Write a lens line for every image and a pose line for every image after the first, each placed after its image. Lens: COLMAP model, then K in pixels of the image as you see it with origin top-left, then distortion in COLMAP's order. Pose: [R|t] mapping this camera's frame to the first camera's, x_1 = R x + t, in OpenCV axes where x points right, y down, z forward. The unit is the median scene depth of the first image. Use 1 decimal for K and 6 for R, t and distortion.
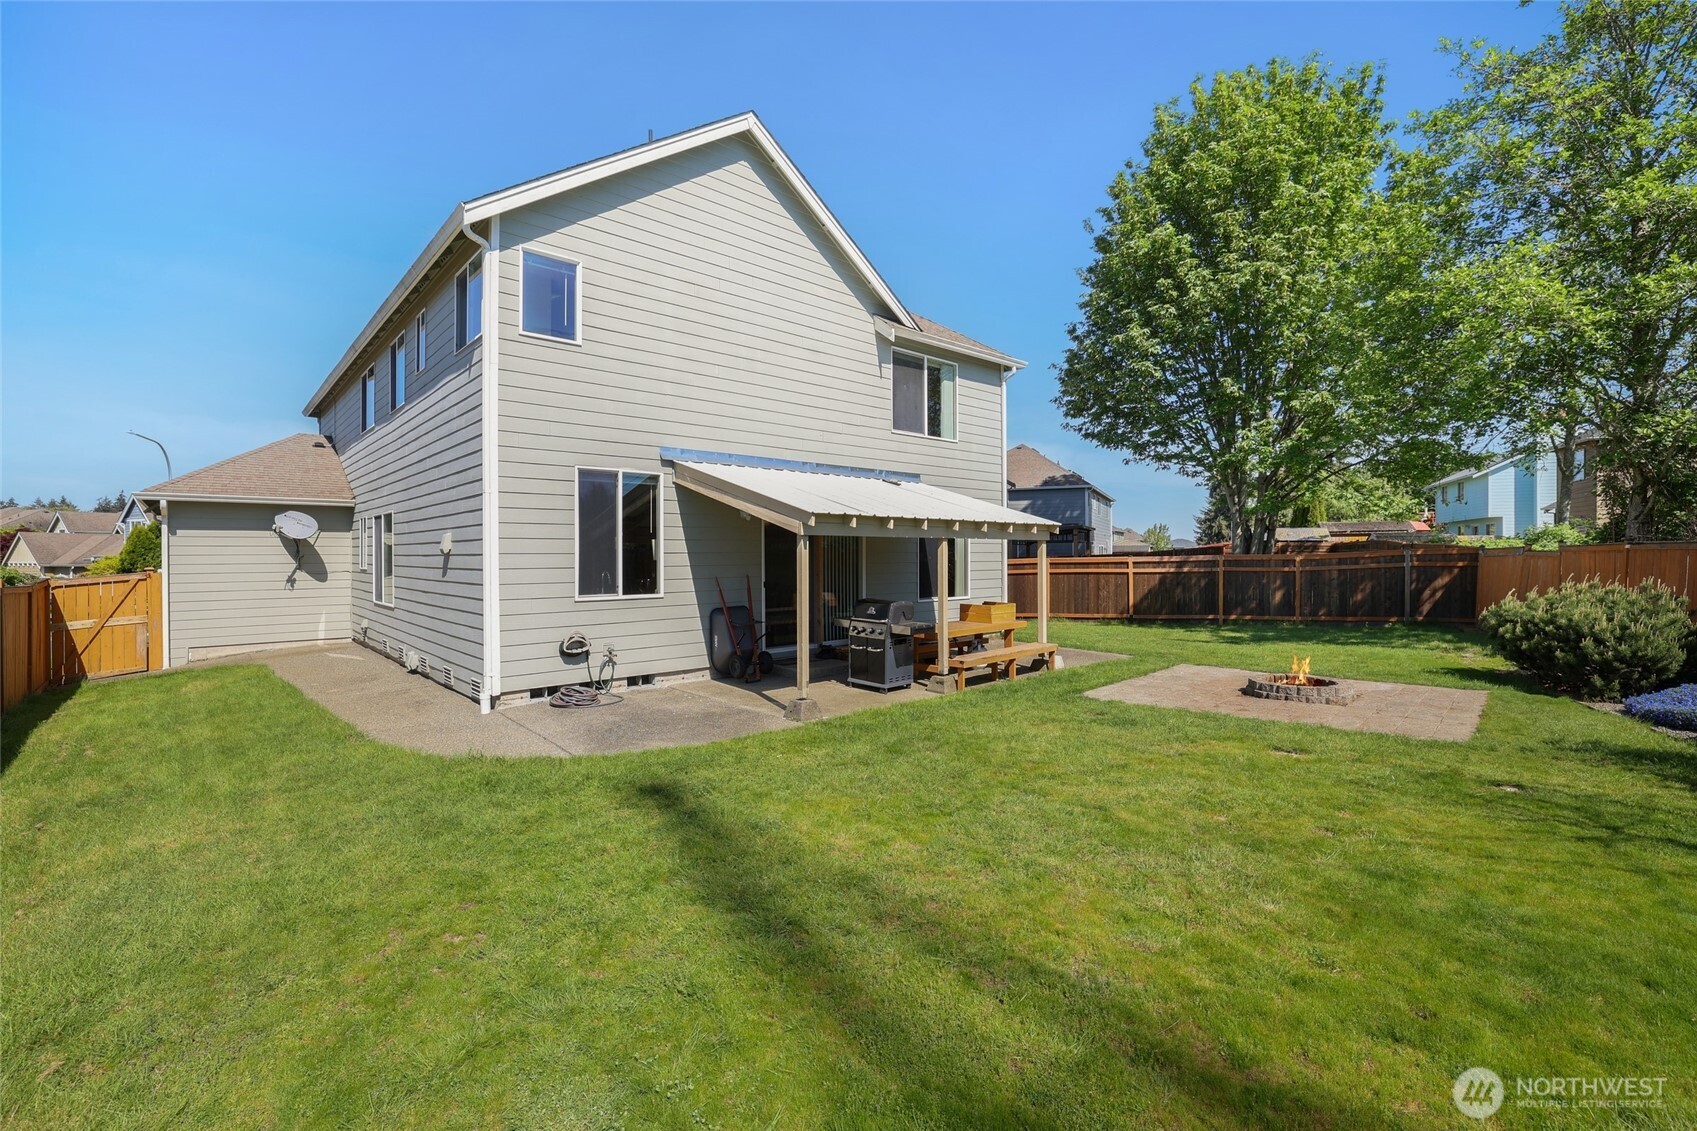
lens RADIAL K [[808.2, 0, 849.2], [0, 808.2, 555.2], [0, 0, 1]] dist [0.000113, 0.000003]
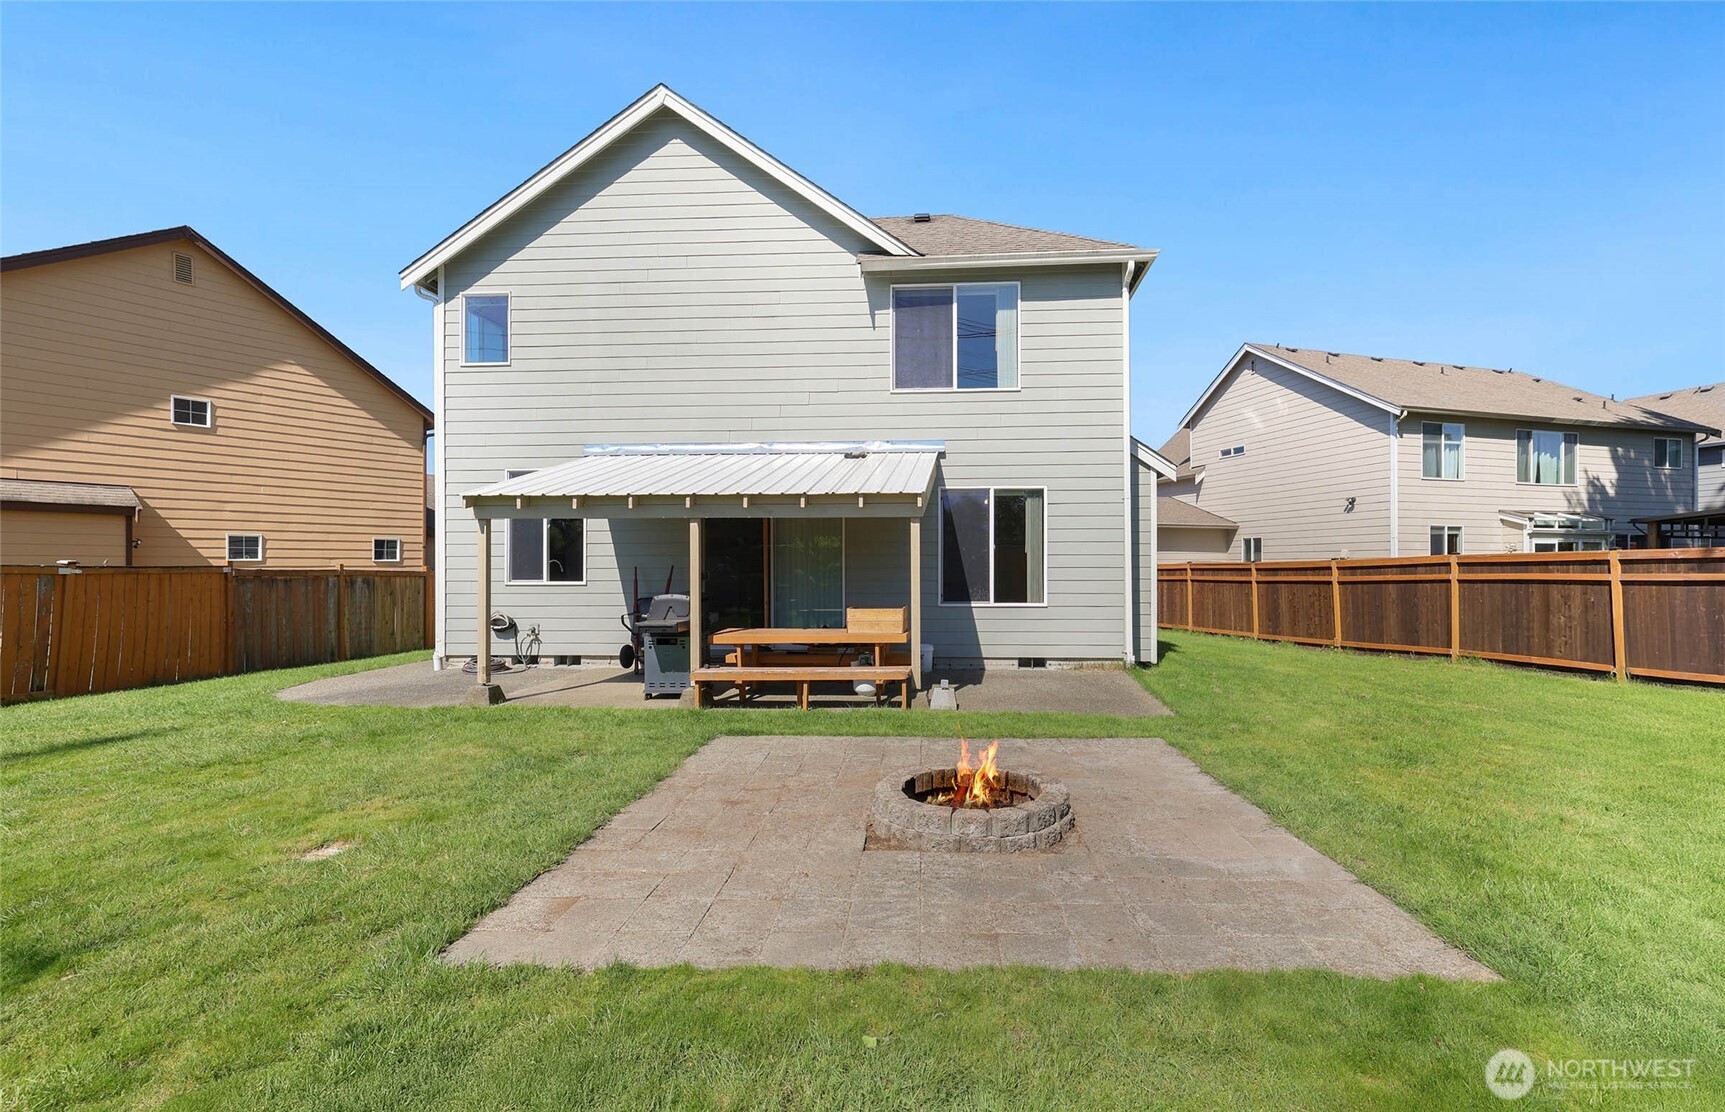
lens RADIAL K [[809.0, 0, 861.7], [0, 809.0, 569.1], [0, 0, 1]] dist [0.036559, 0.000790]
pose [[0.650663, 0.001848, -0.759364, 0.664077], [-0.003471, 0.999994, -0.000541, 0.024497], [0.759358, 0.002988, 0.650666, 0.464927]]
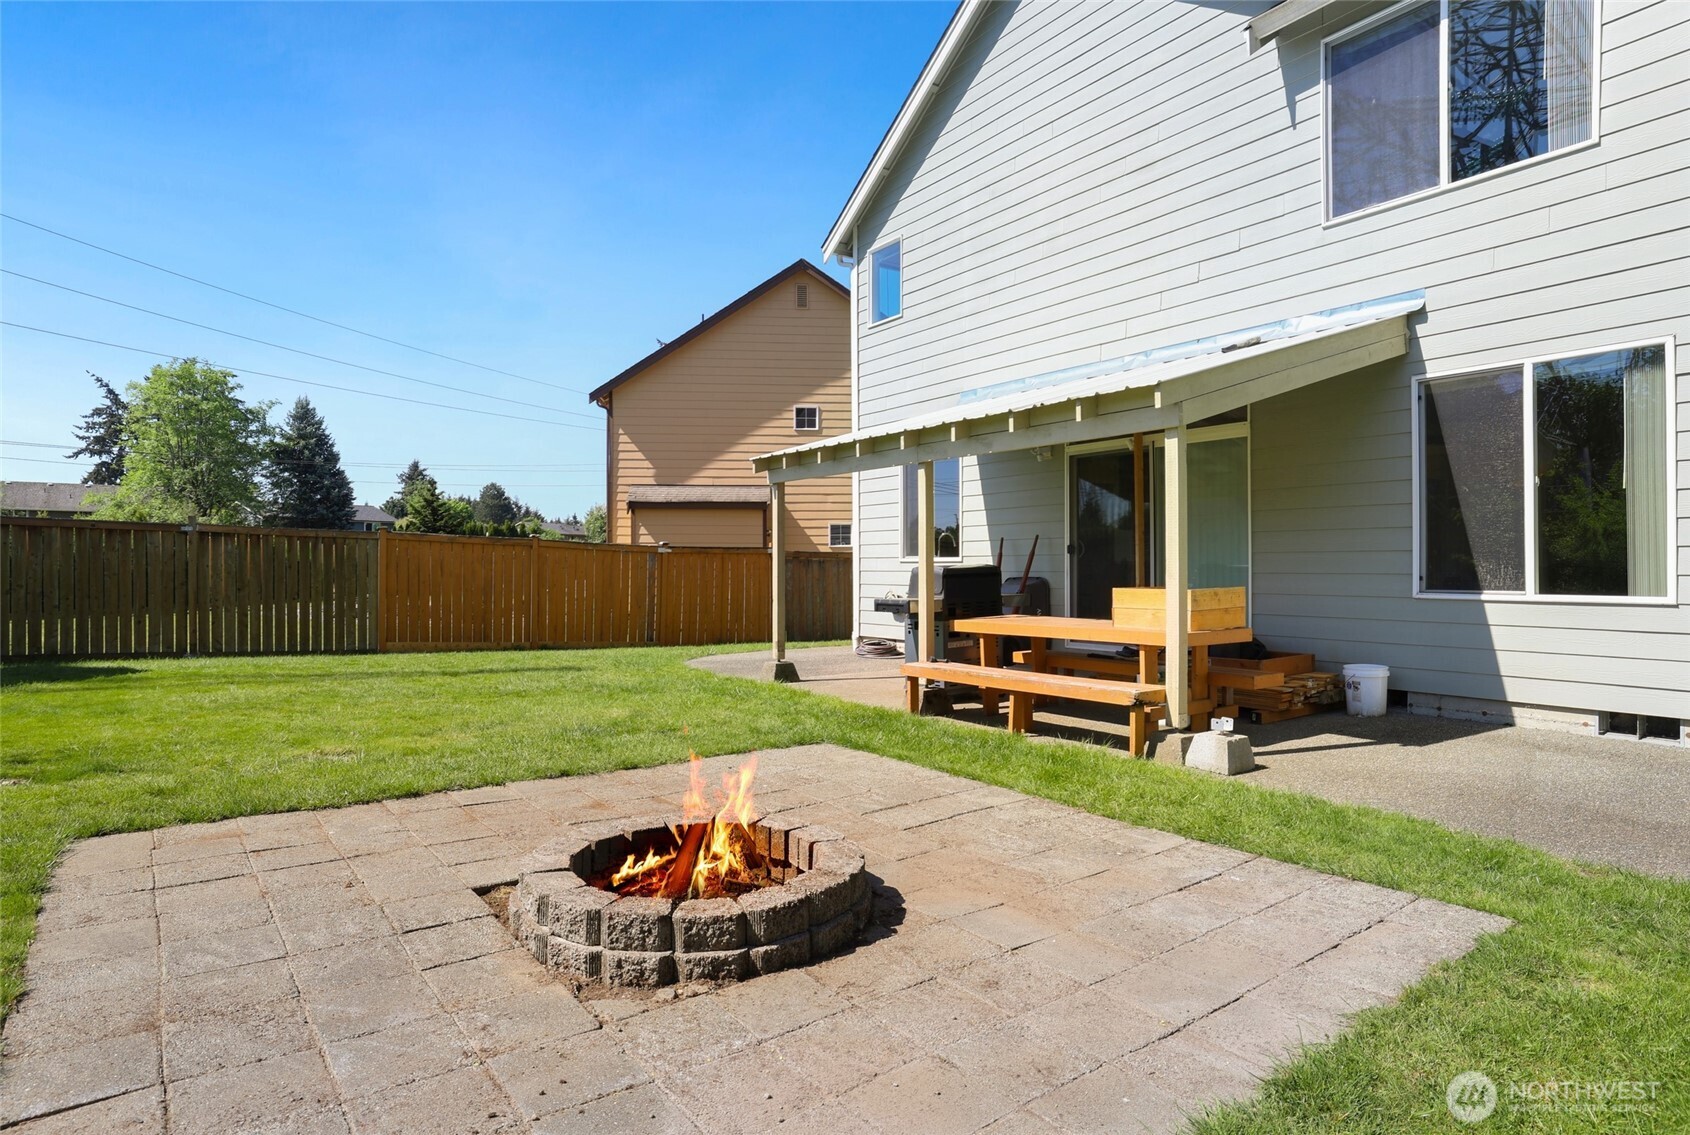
lens RADIAL K [[930.1, 0, 845.0], [0, 930.1, 567.5], [0, 0, 1]] dist [0.018743, 0.001145]
pose [[-0.158082, 0.000360, -0.987426, 0.647645], [-0.009365, 0.999954, 0.001864, 0.047144], [0.987382, 0.009542, -0.158072, 0.838019]]
